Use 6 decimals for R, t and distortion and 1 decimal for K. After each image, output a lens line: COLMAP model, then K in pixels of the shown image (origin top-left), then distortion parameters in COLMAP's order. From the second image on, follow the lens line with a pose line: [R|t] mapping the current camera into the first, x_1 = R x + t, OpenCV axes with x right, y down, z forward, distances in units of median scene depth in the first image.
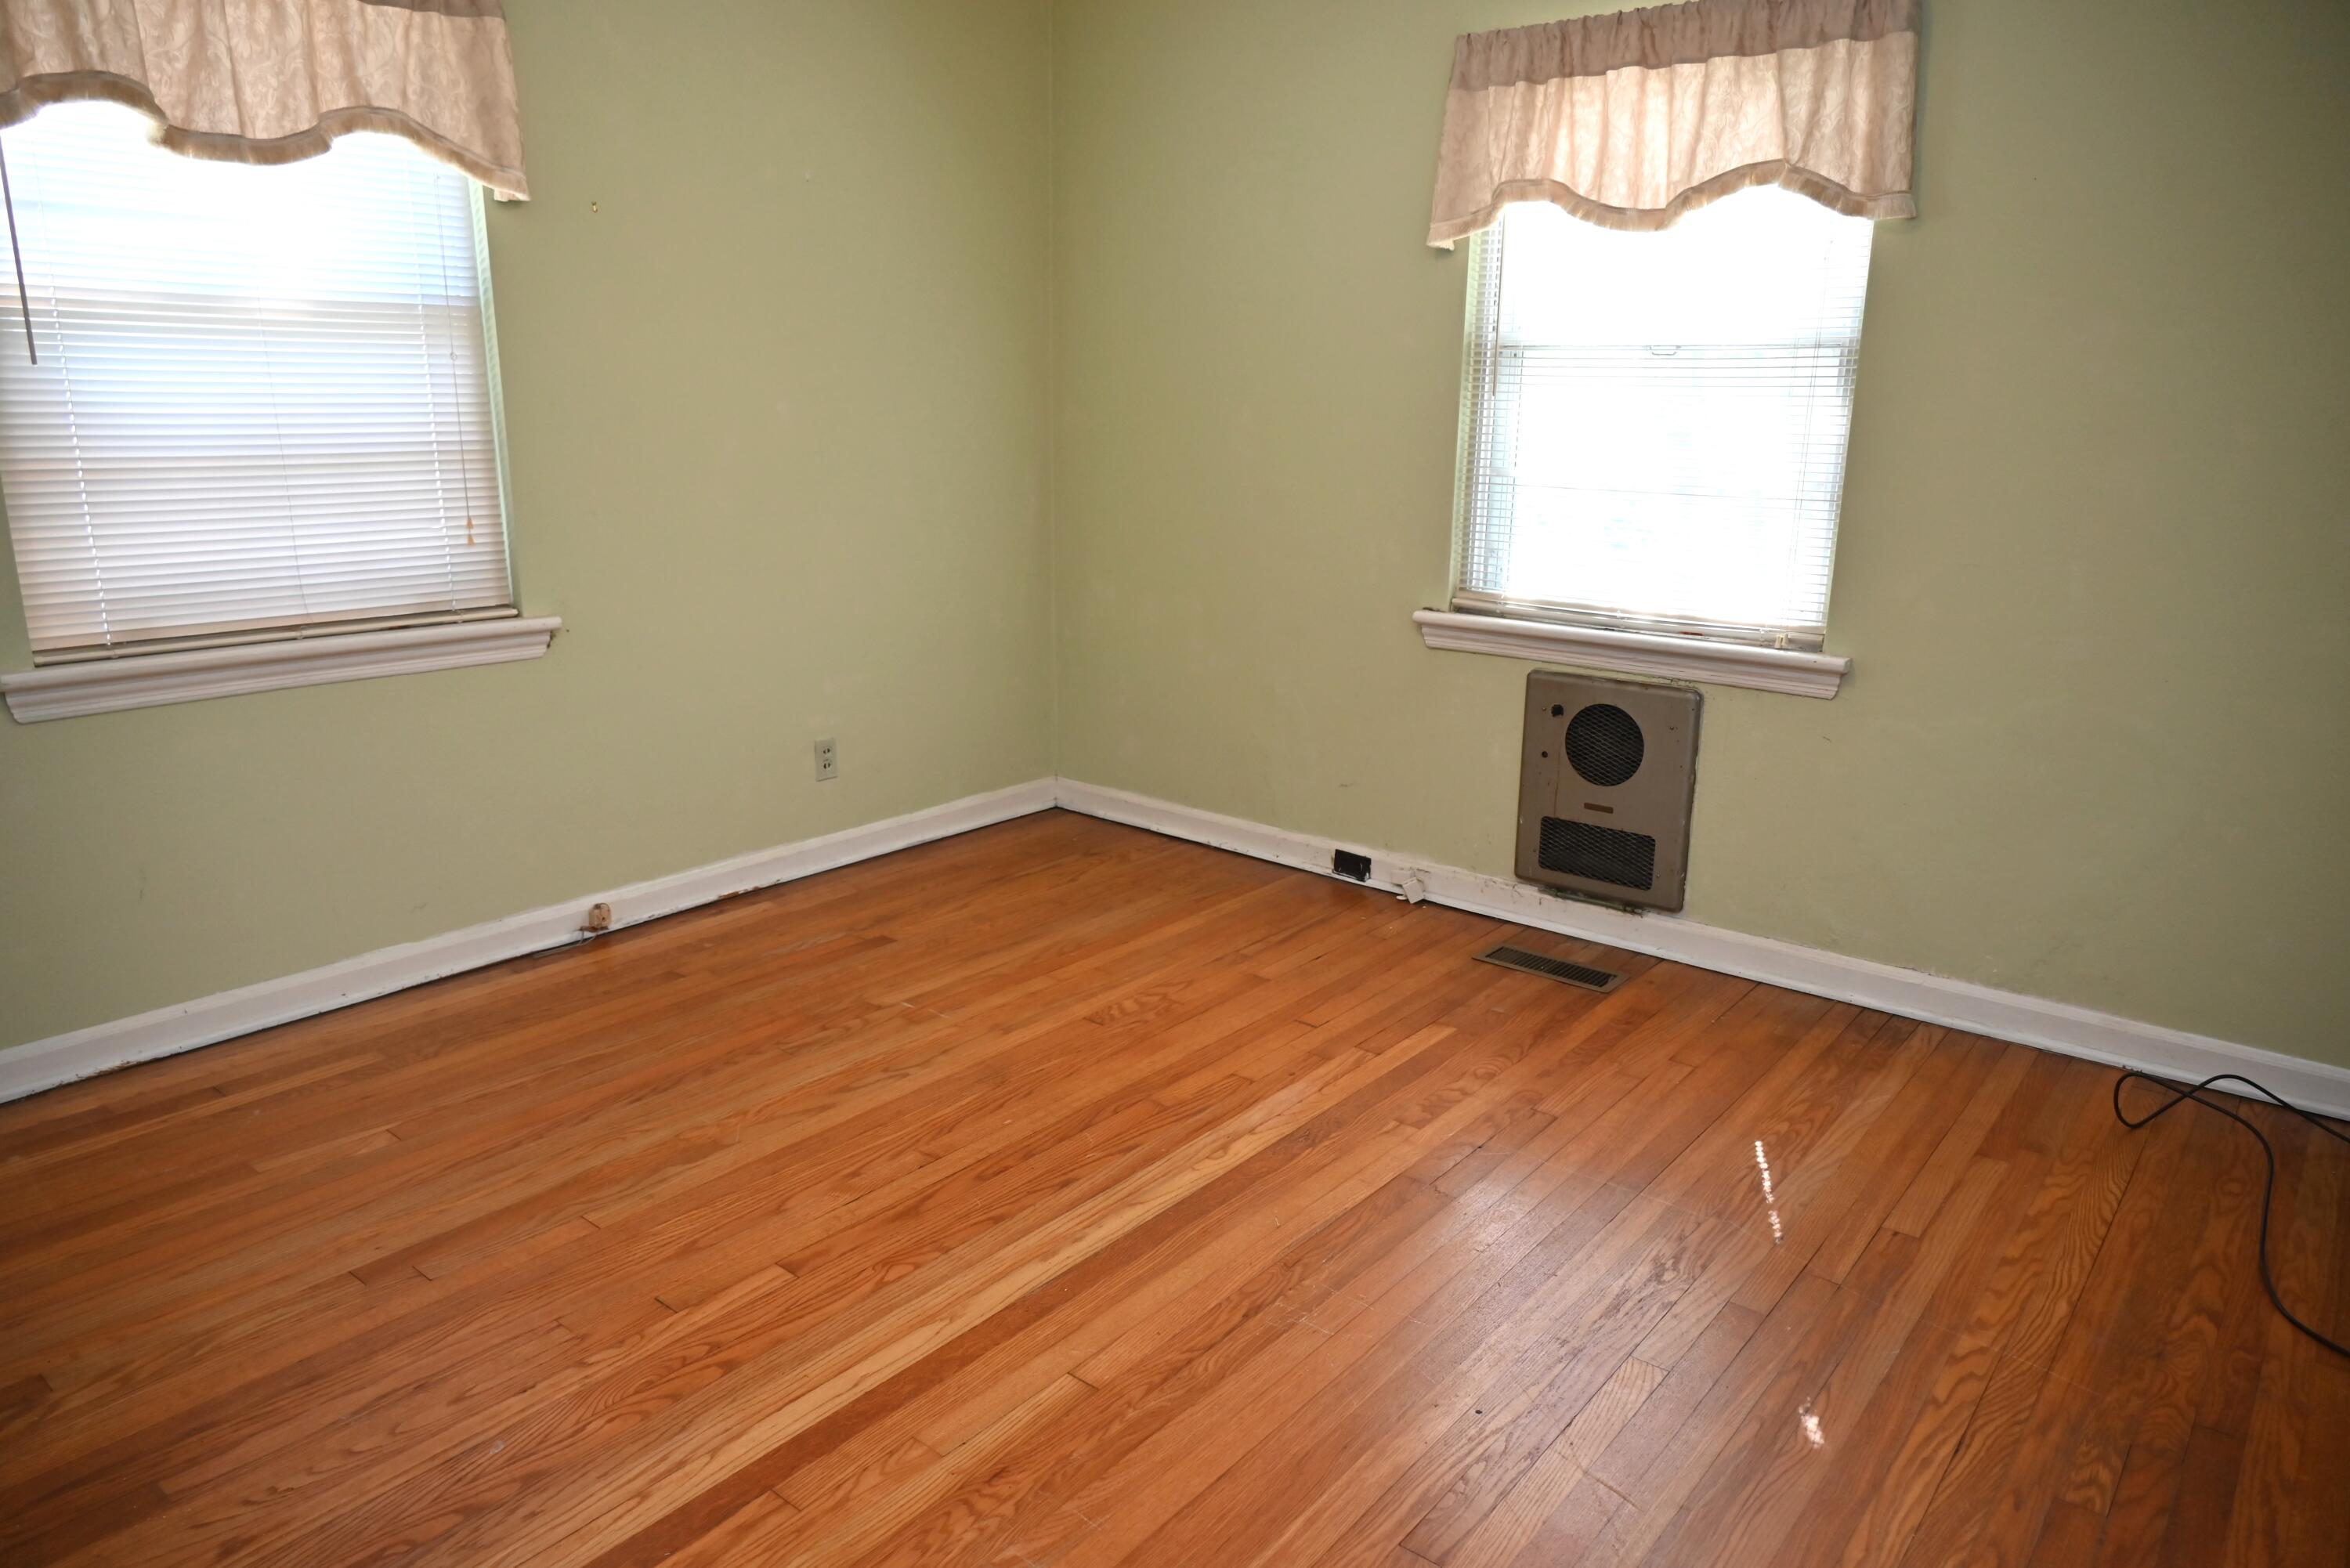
lens RADIAL K [[1540.0, 0, 1172.6], [0, 1540.0, 785.3], [0, 0, 1]] dist [-0.010809, 0.000059]
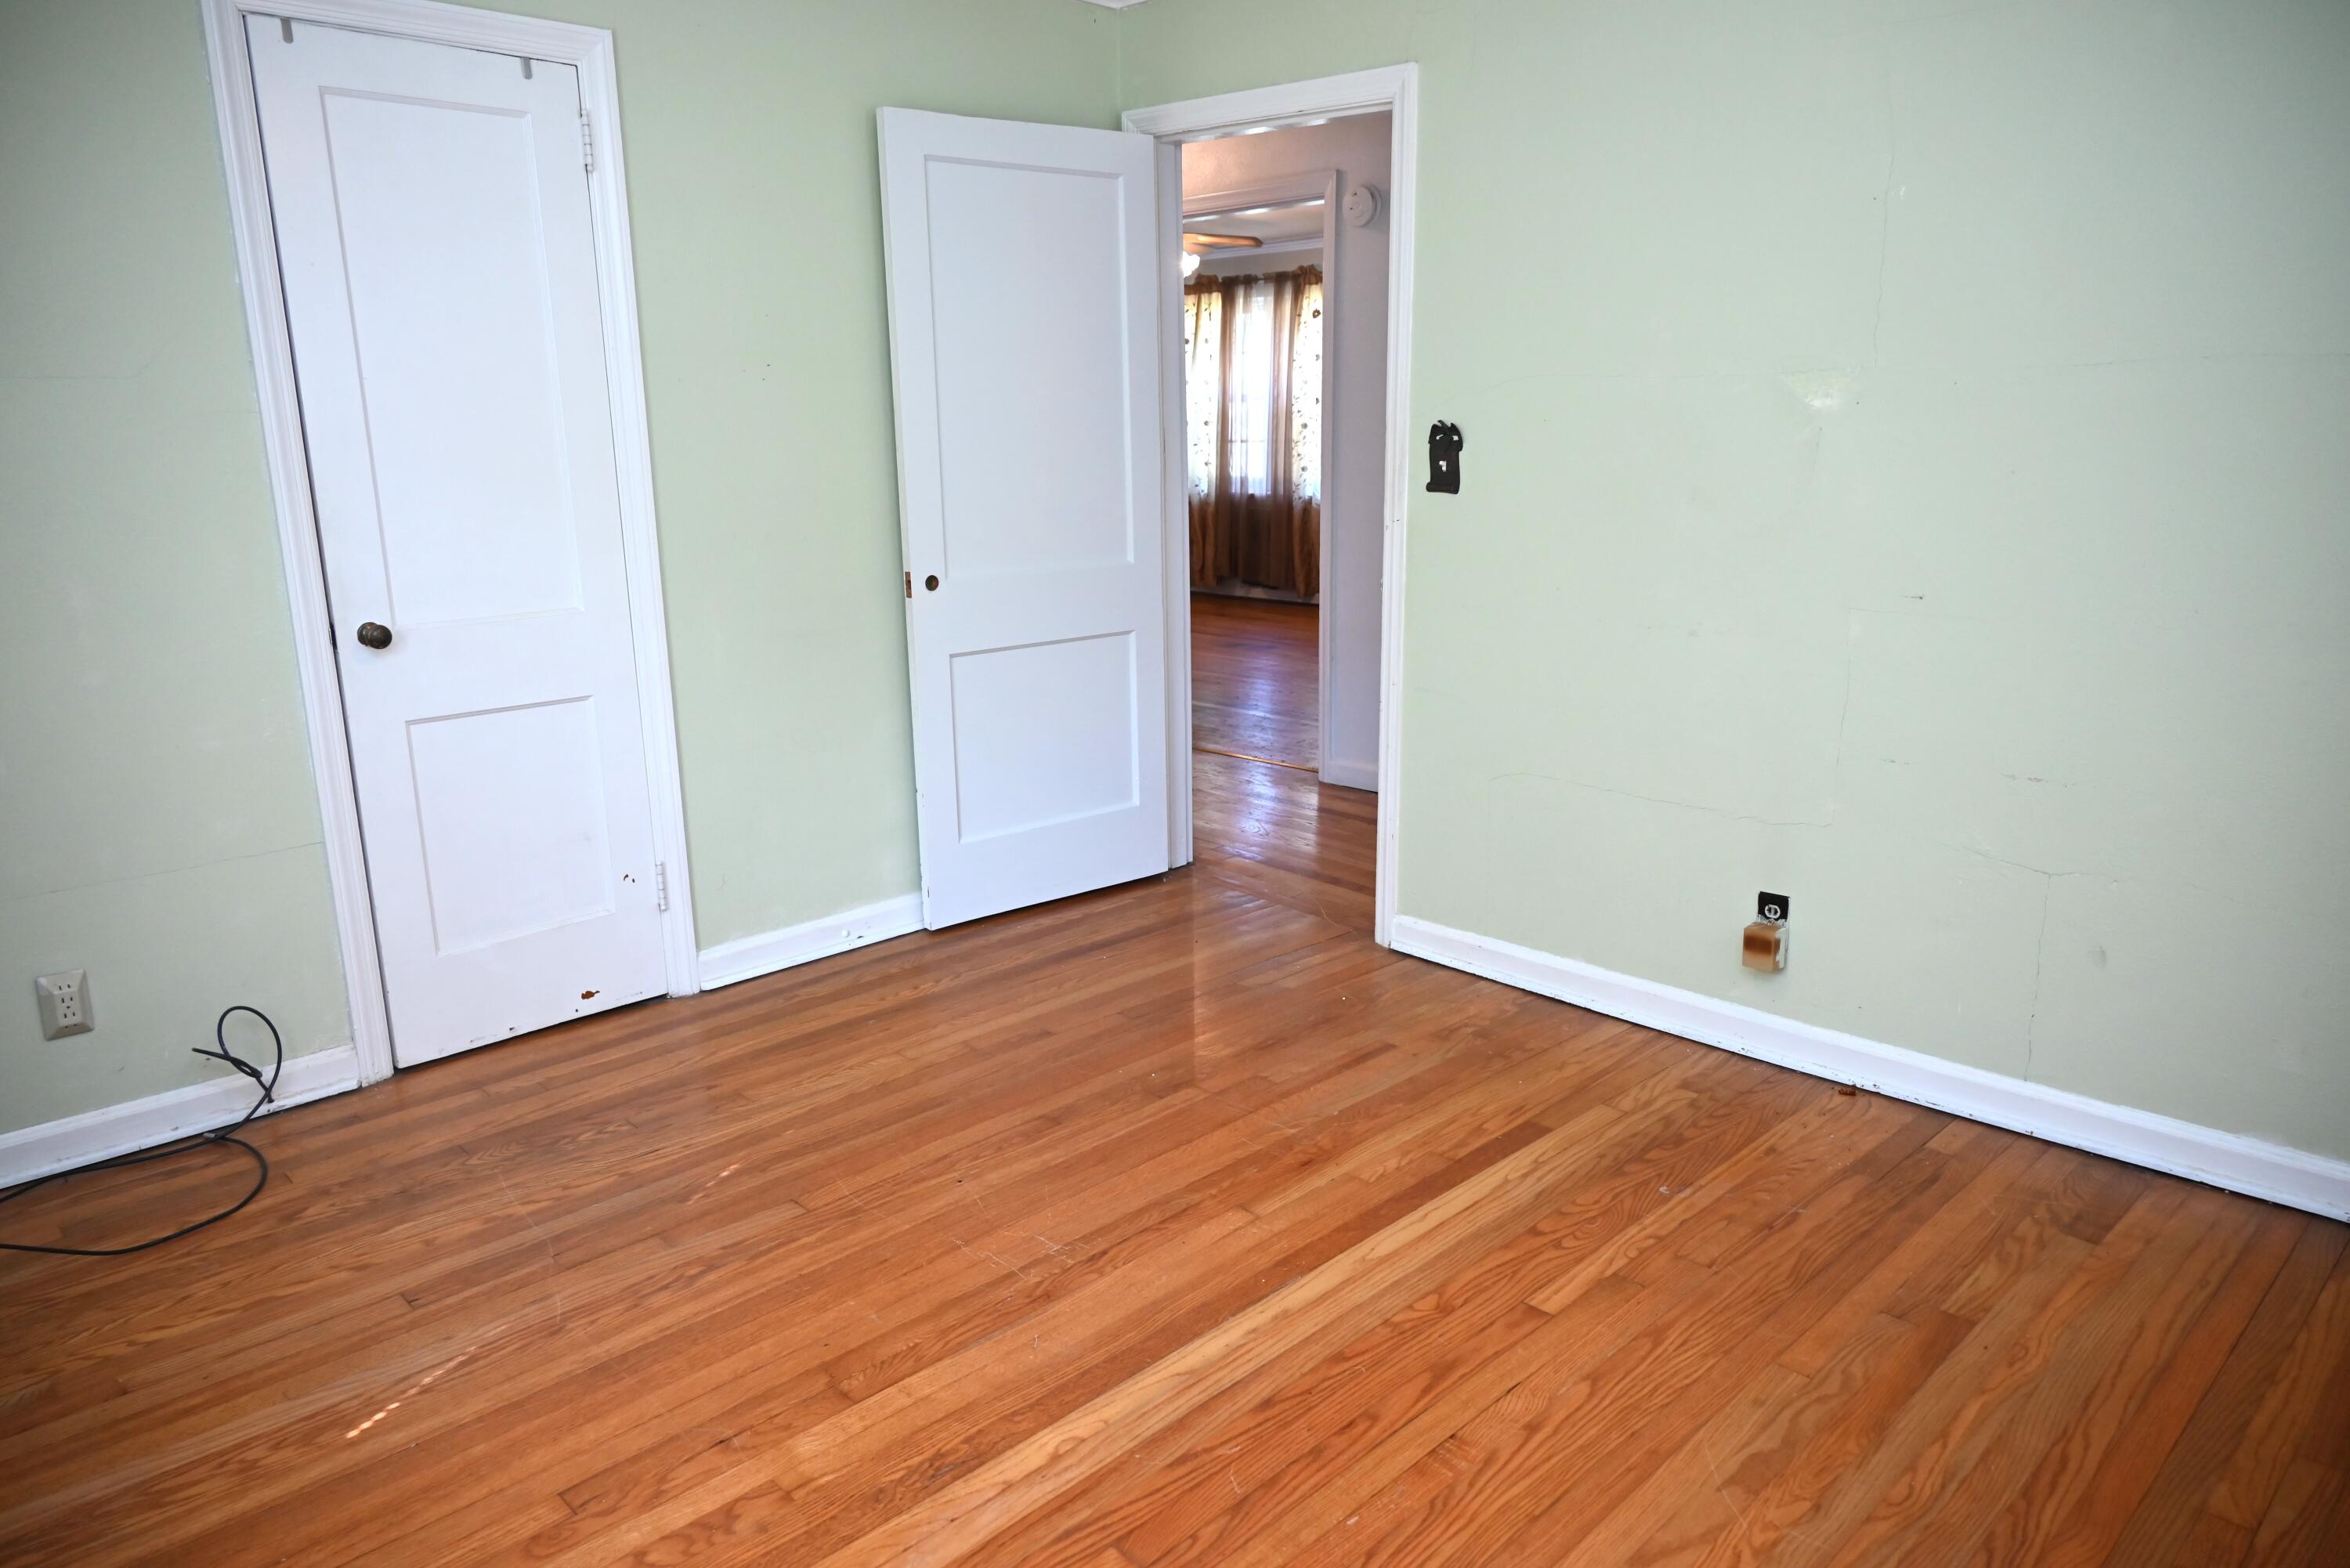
lens RADIAL K [[1540.0, 0, 1172.6], [0, 1540.0, 785.3], [0, 0, 1]] dist [-0.010809, 0.000059]
pose [[-0.993700, -0.033303, 0.107015, -0.105336], [0.020595, 0.884316, 0.466435, -0.458913], [-0.110169, 0.465700, -0.878058, 1.715377]]
